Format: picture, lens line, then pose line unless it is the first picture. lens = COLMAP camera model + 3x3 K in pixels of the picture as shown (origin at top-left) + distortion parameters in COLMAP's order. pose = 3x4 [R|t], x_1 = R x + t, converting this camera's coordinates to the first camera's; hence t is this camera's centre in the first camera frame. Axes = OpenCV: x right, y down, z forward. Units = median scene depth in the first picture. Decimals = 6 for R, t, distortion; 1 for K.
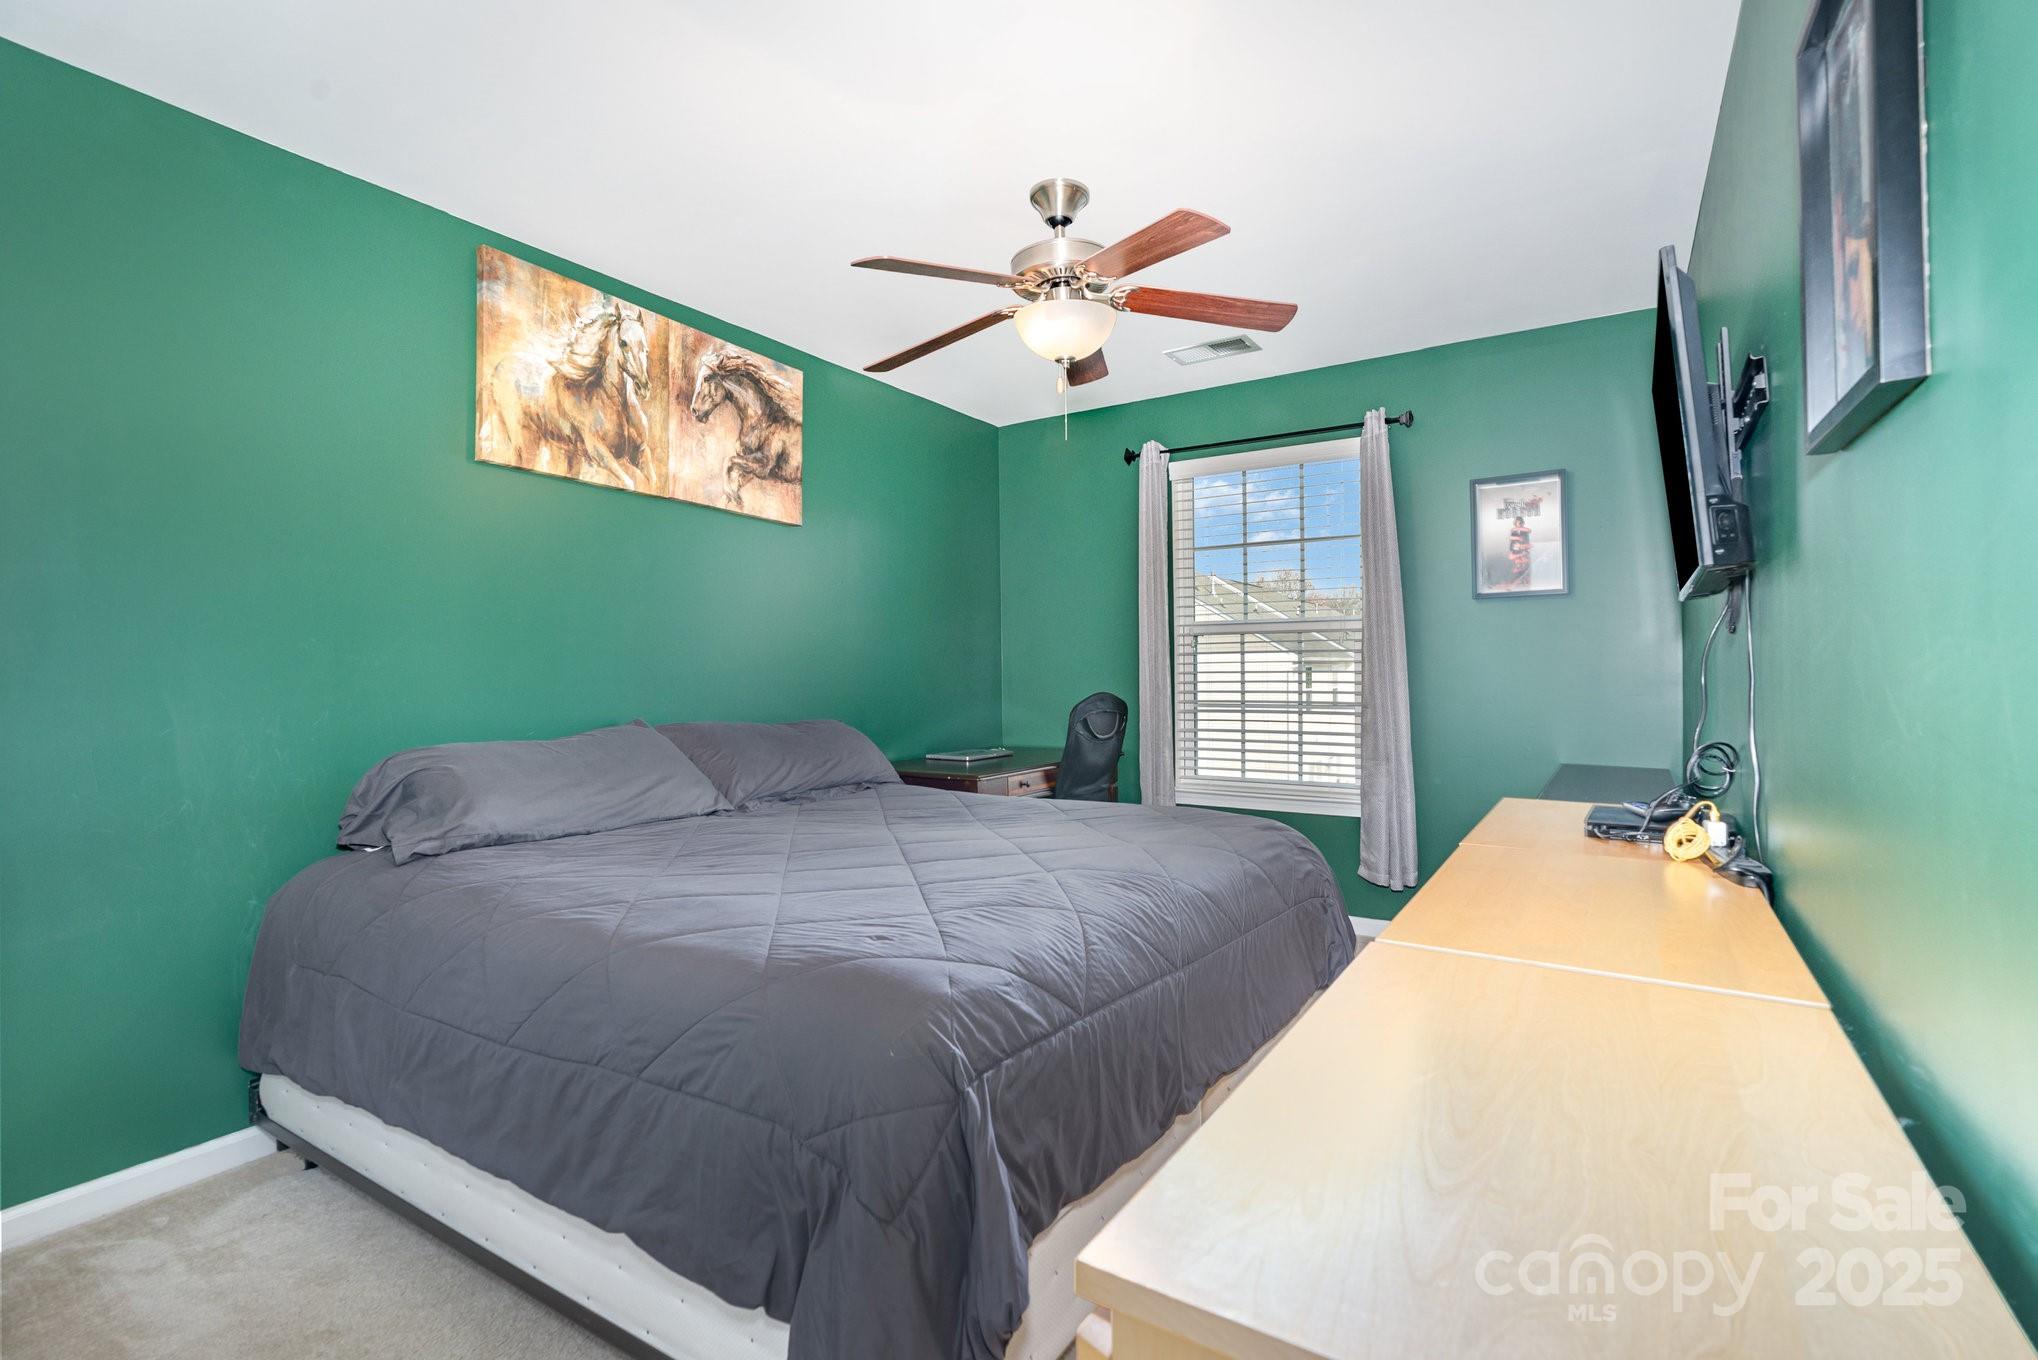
lens RADIAL K [[935.7, 0, 1021.6], [0, 935.7, 673.5], [0, 0, 1]] dist [-0.008658, 0.003170]
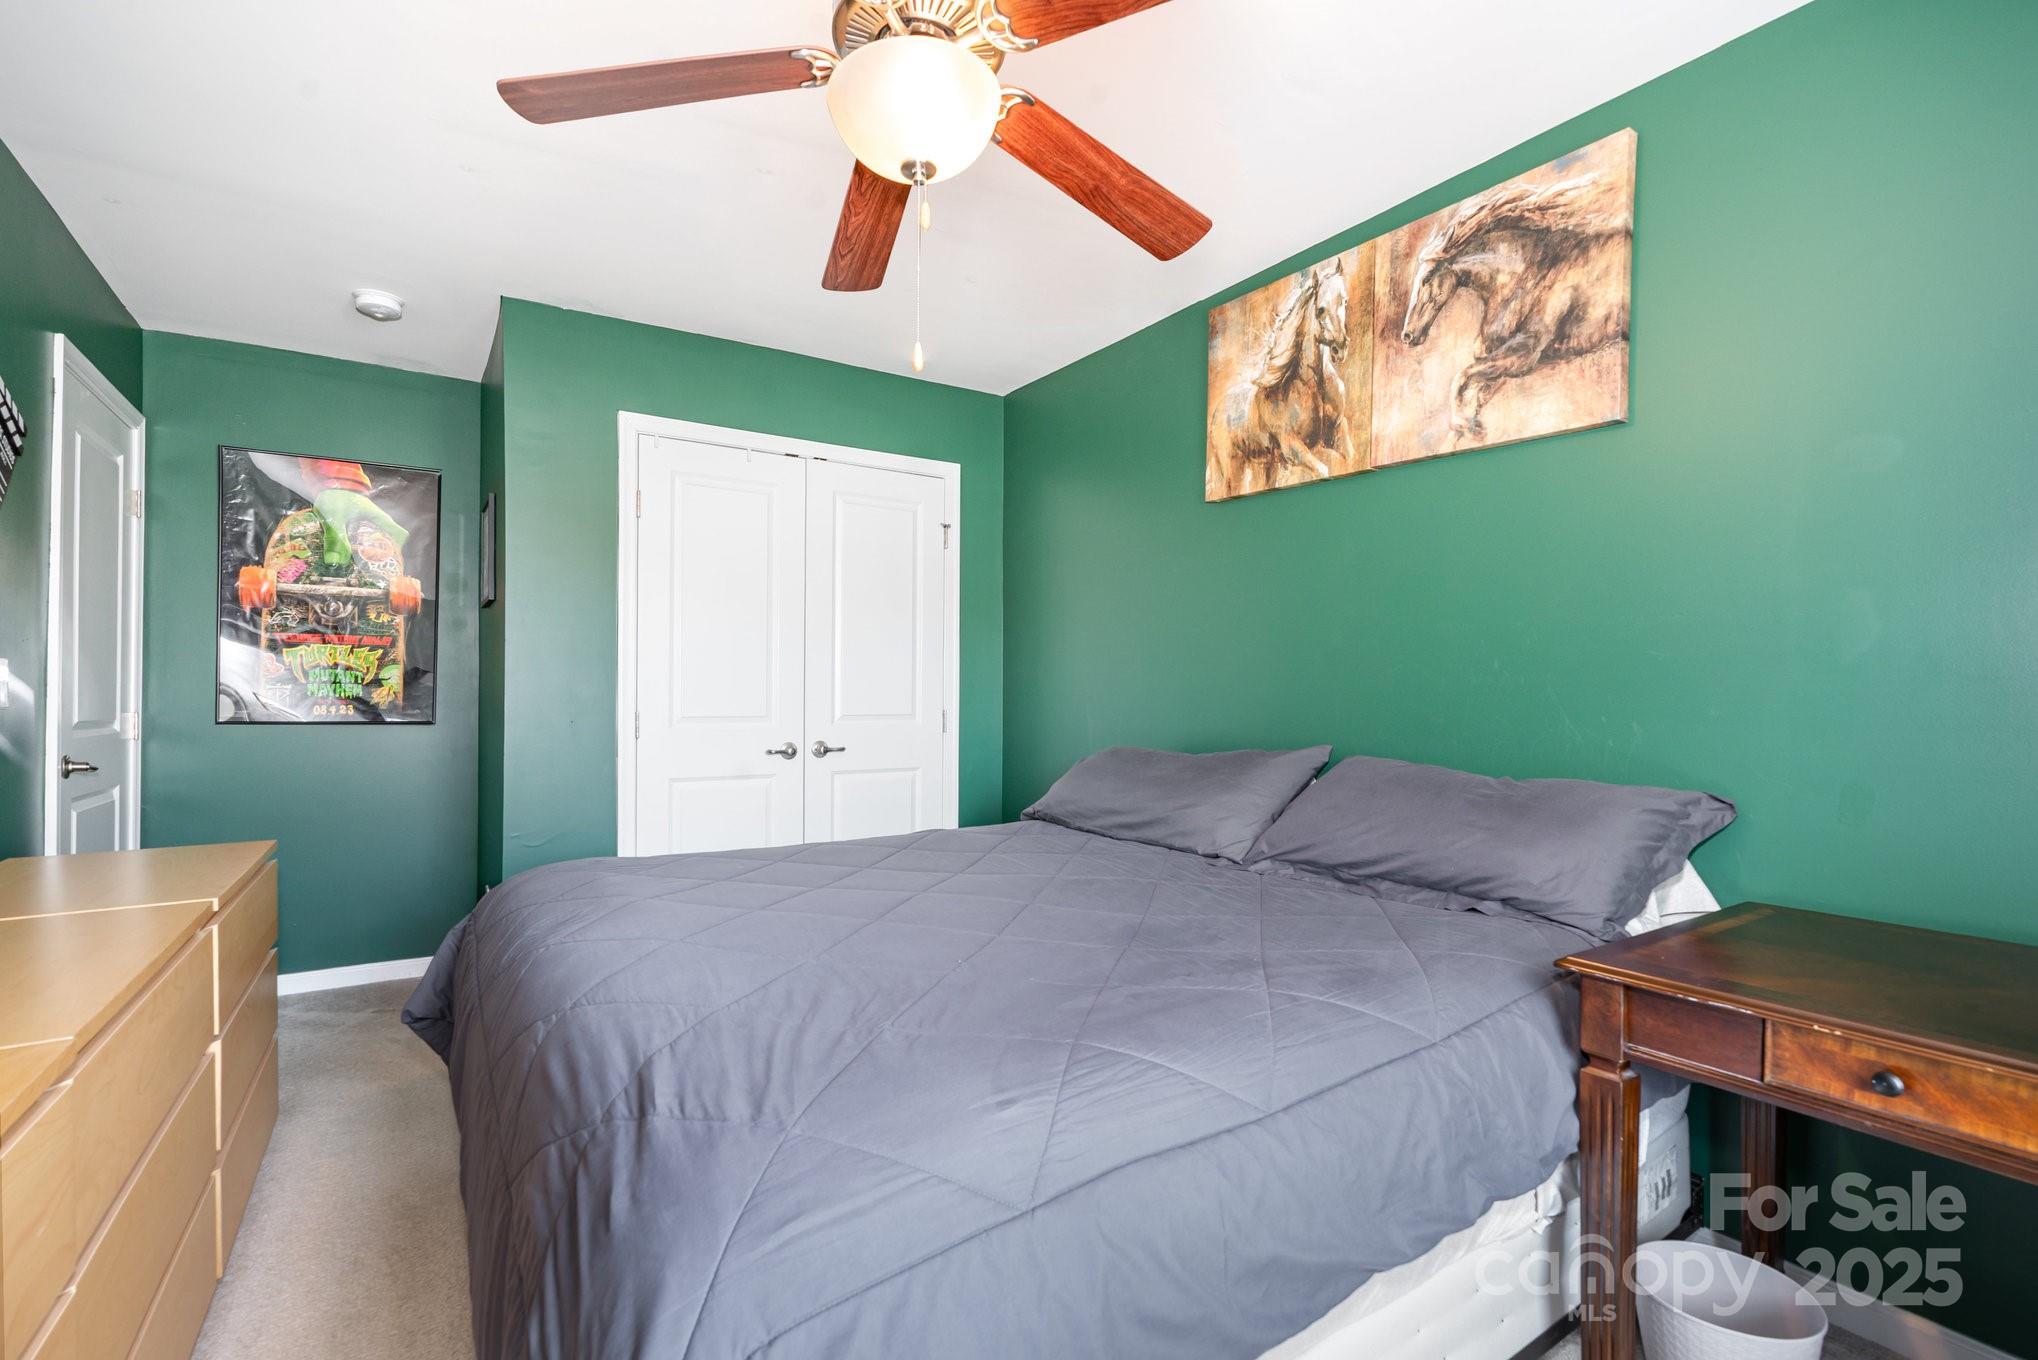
lens RADIAL K [[935.7, 0, 1019.9], [0, 935.7, 685.8], [0, 0, 1]] dist [-0.008658, 0.003170]
pose [[-0.415561, 0.002767, -0.909561, 0.464420], [0.000419, 0.999996, 0.002850, -0.008311], [0.909565, 0.000803, -0.415560, 1.072285]]
